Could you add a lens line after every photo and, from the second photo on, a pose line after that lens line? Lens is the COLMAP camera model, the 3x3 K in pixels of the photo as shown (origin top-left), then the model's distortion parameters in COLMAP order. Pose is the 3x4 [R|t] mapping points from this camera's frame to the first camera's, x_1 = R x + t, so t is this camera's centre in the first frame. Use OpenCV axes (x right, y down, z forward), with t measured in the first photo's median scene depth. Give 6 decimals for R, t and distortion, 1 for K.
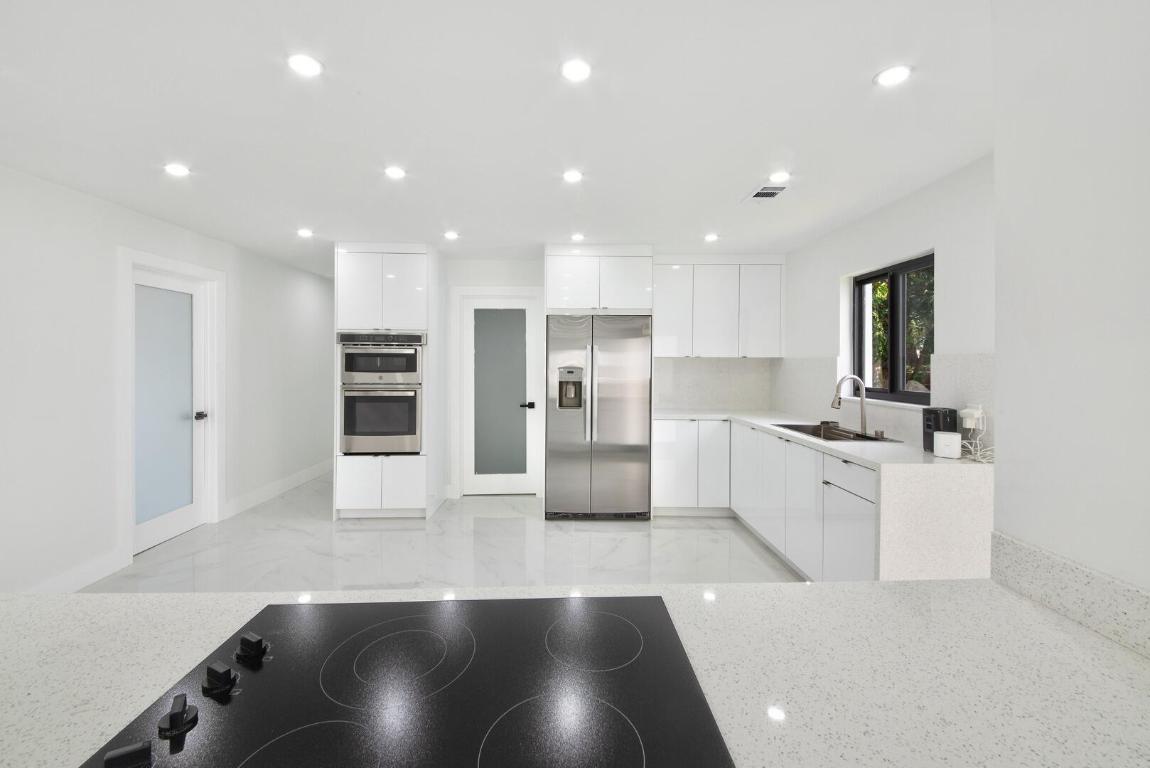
lens RADIAL K [[455.9, 0, 573.1], [0, 455.9, 358.0], [0, 0, 1]] dist [0.000615, -0.000053]
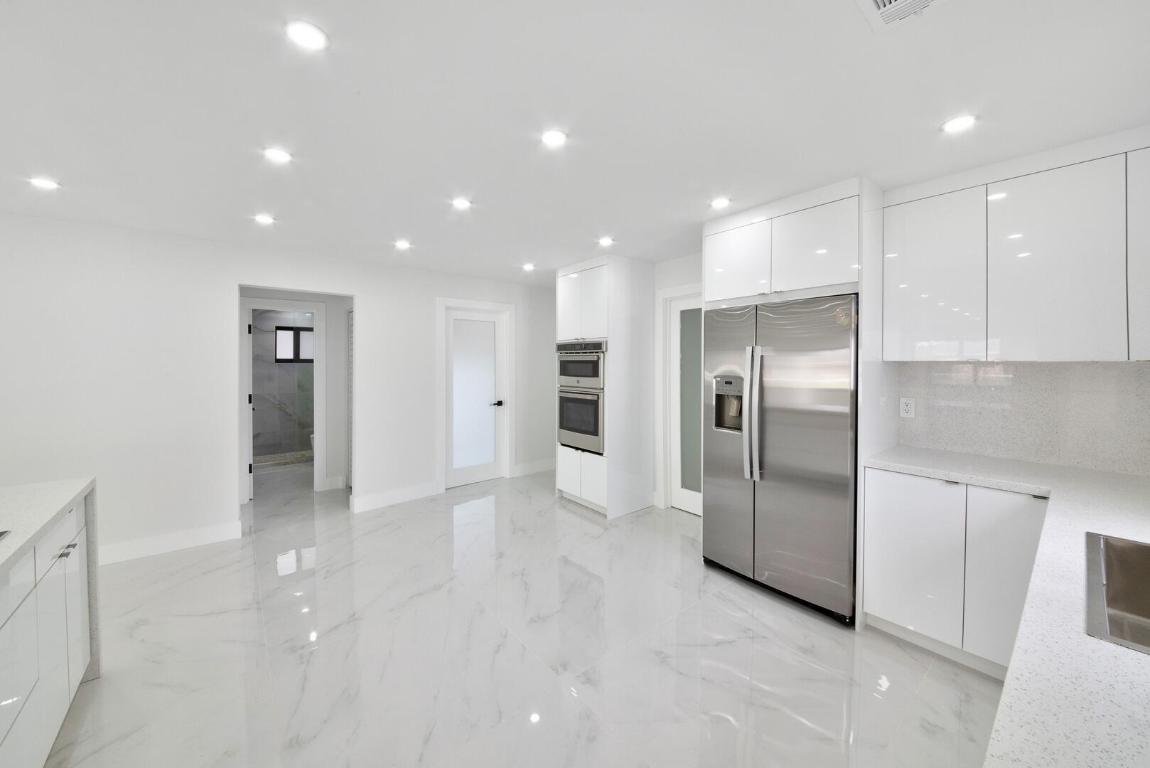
lens RADIAL K [[409.6, 0, 580.2], [0, 409.6, 366.6], [0, 0, 1]] dist [-0.001474, -0.000150]
pose [[0.610952, 0.003427, -0.791660, 0.381915], [0.005790, 0.999945, 0.008797, -0.003058], [0.791647, -0.009958, 0.610898, 0.382569]]
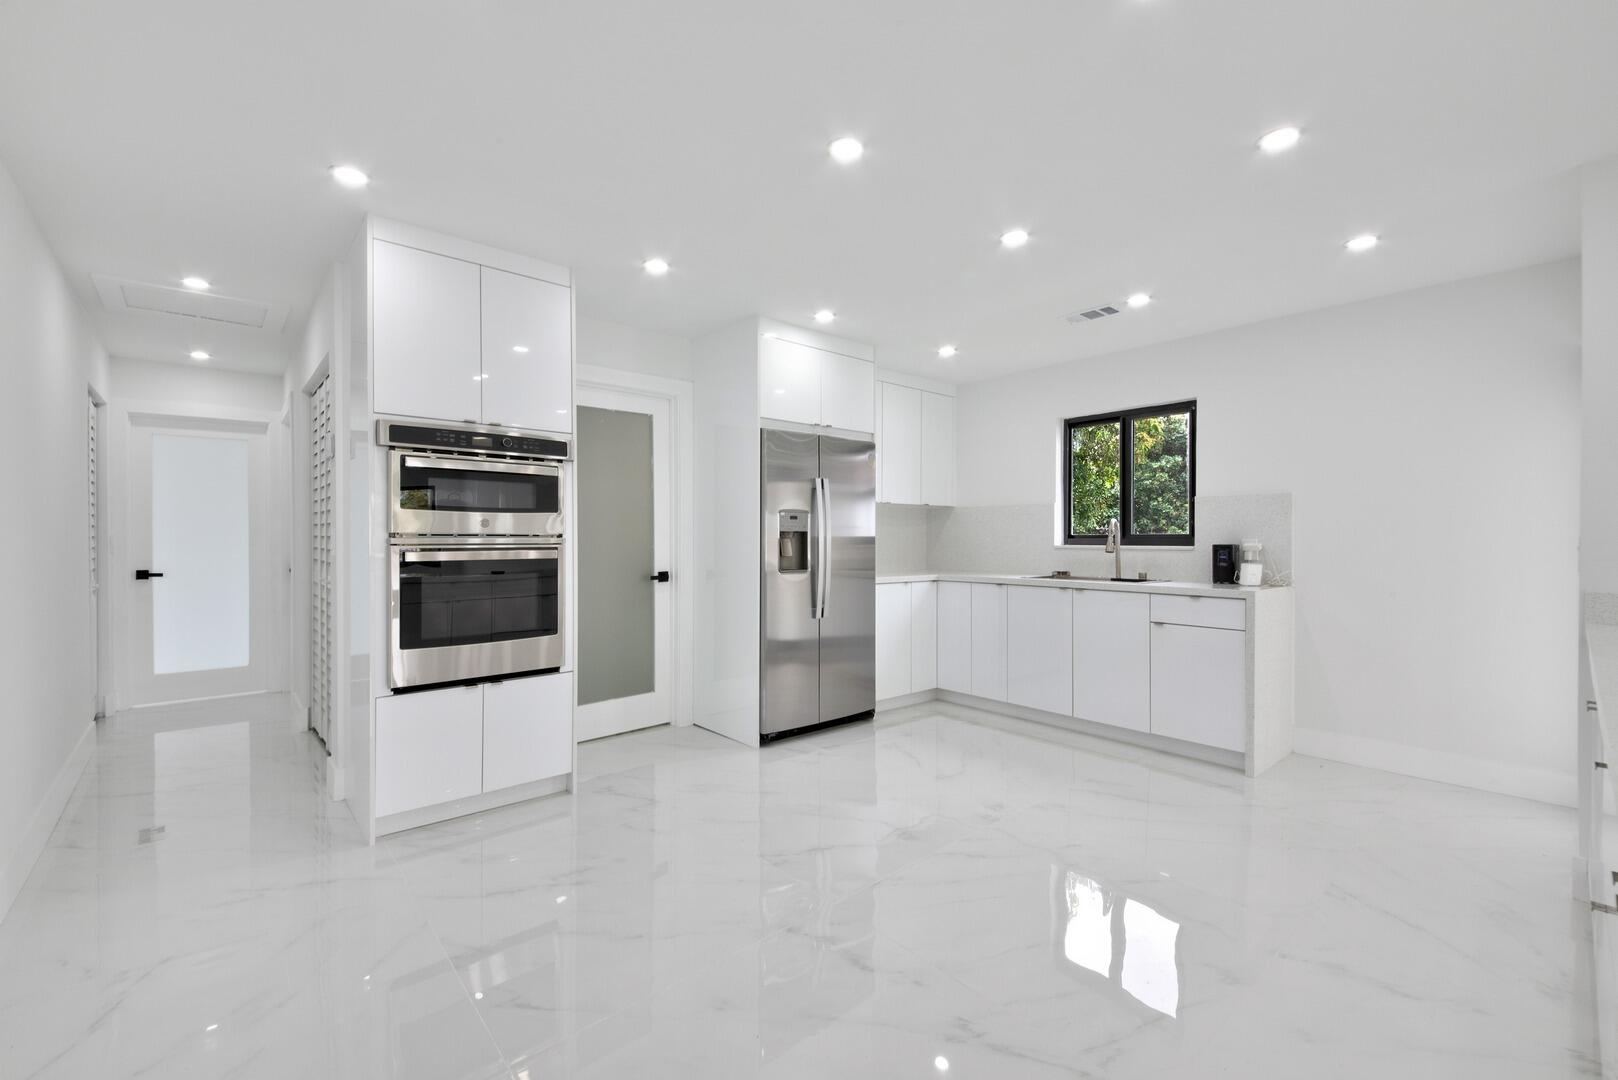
lens RADIAL K [[676.5, 0, 804.3], [0, 676.5, 535.5], [0, 0, 1]] dist [0.001799, -0.000003]
pose [[0.770677, -0.000749, 0.637225, -0.616617], [-0.006218, 0.999943, 0.008696, 0.048343], [-0.637195, -0.010664, 0.770629, 0.230510]]
